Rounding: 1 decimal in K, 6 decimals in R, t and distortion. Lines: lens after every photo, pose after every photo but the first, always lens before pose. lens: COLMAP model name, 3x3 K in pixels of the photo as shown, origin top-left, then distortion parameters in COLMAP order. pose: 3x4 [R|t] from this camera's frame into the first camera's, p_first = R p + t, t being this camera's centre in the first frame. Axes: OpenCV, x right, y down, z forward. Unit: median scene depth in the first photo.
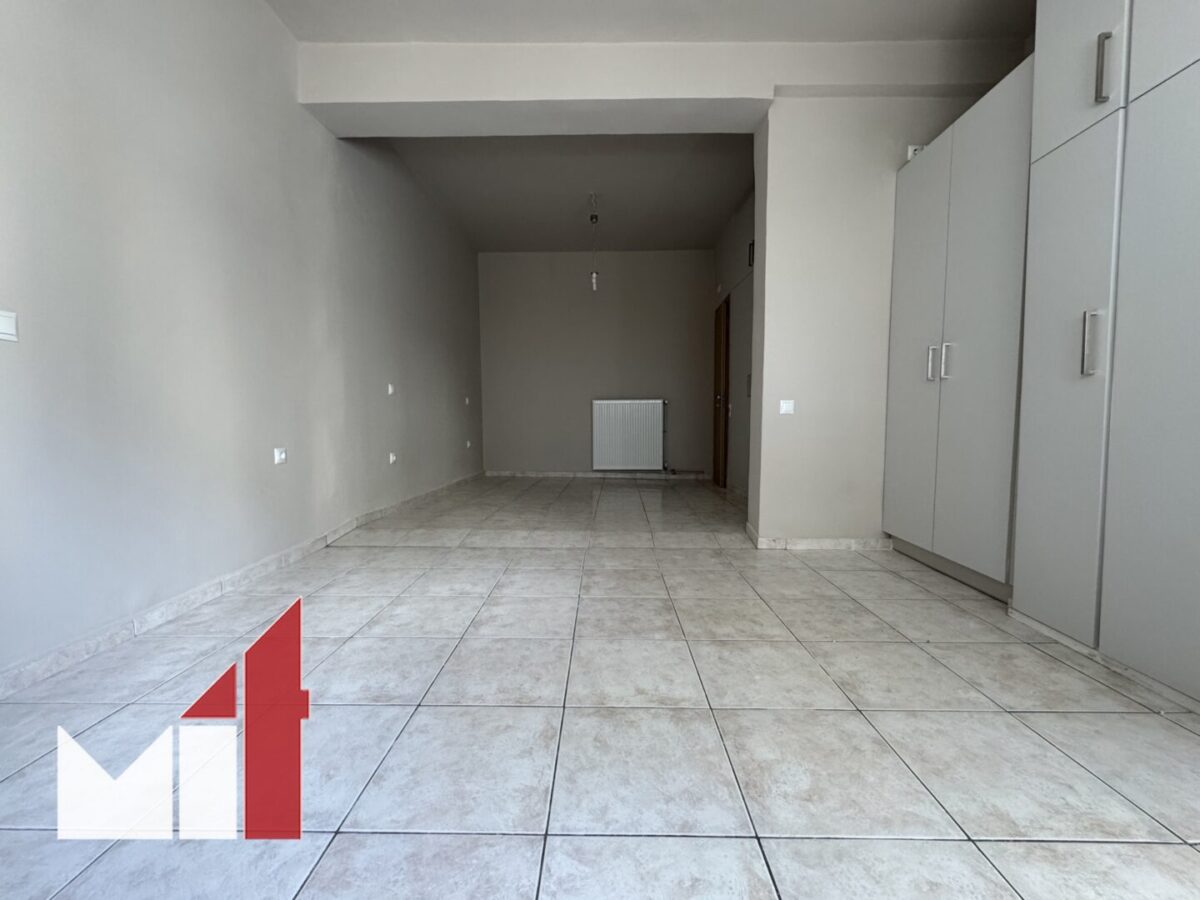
lens RADIAL K [[477.4, 0, 599.5], [0, 477.4, 448.1], [0, 0, 1]] dist [-0.002047, 0.000408]
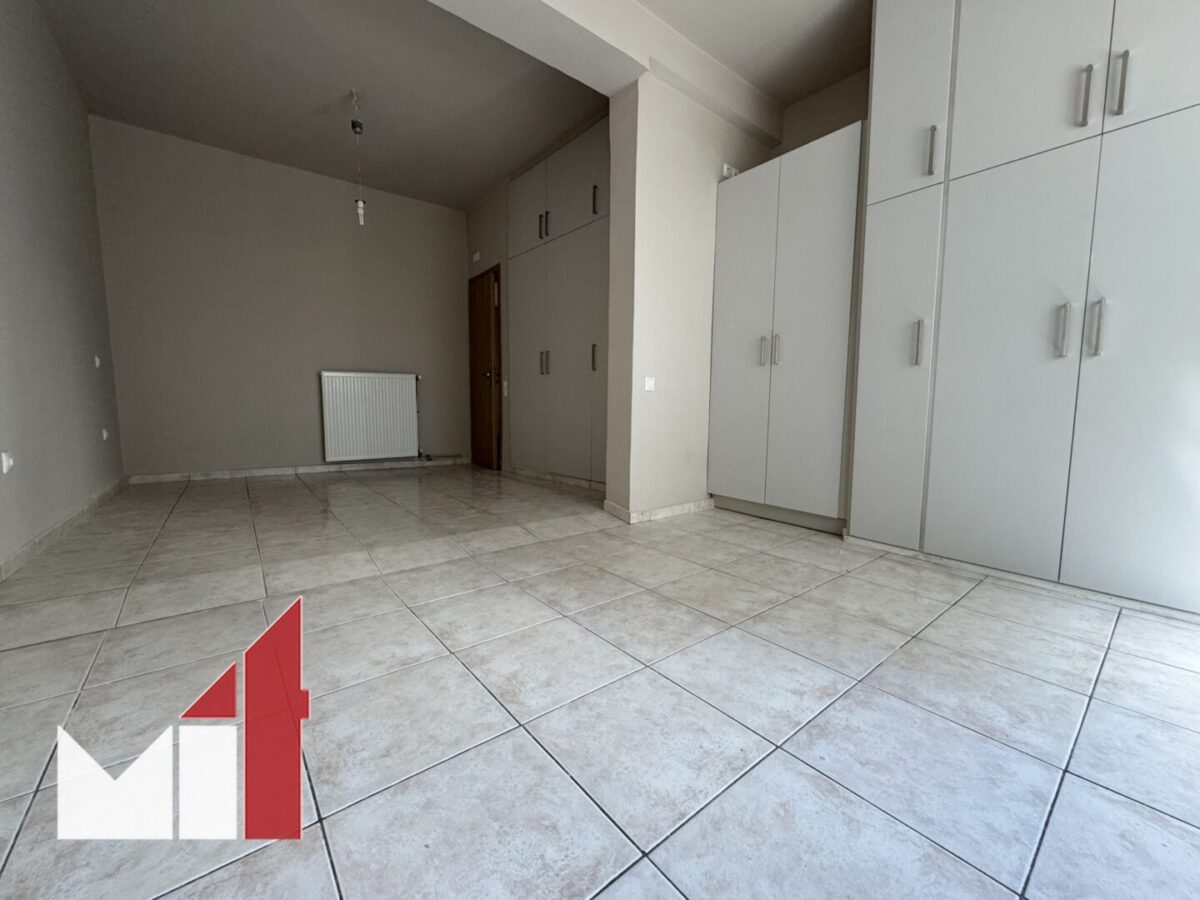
lens RADIAL K [[477.4, 0, 599.5], [0, 477.4, 448.1], [0, 0, 1]] dist [-0.002047, 0.000408]
pose [[0.769321, -0.052842, 0.636674, -0.442454], [0.030349, 0.998471, 0.046198, 0.002136], [-0.638141, -0.016219, 0.769748, 0.335285]]
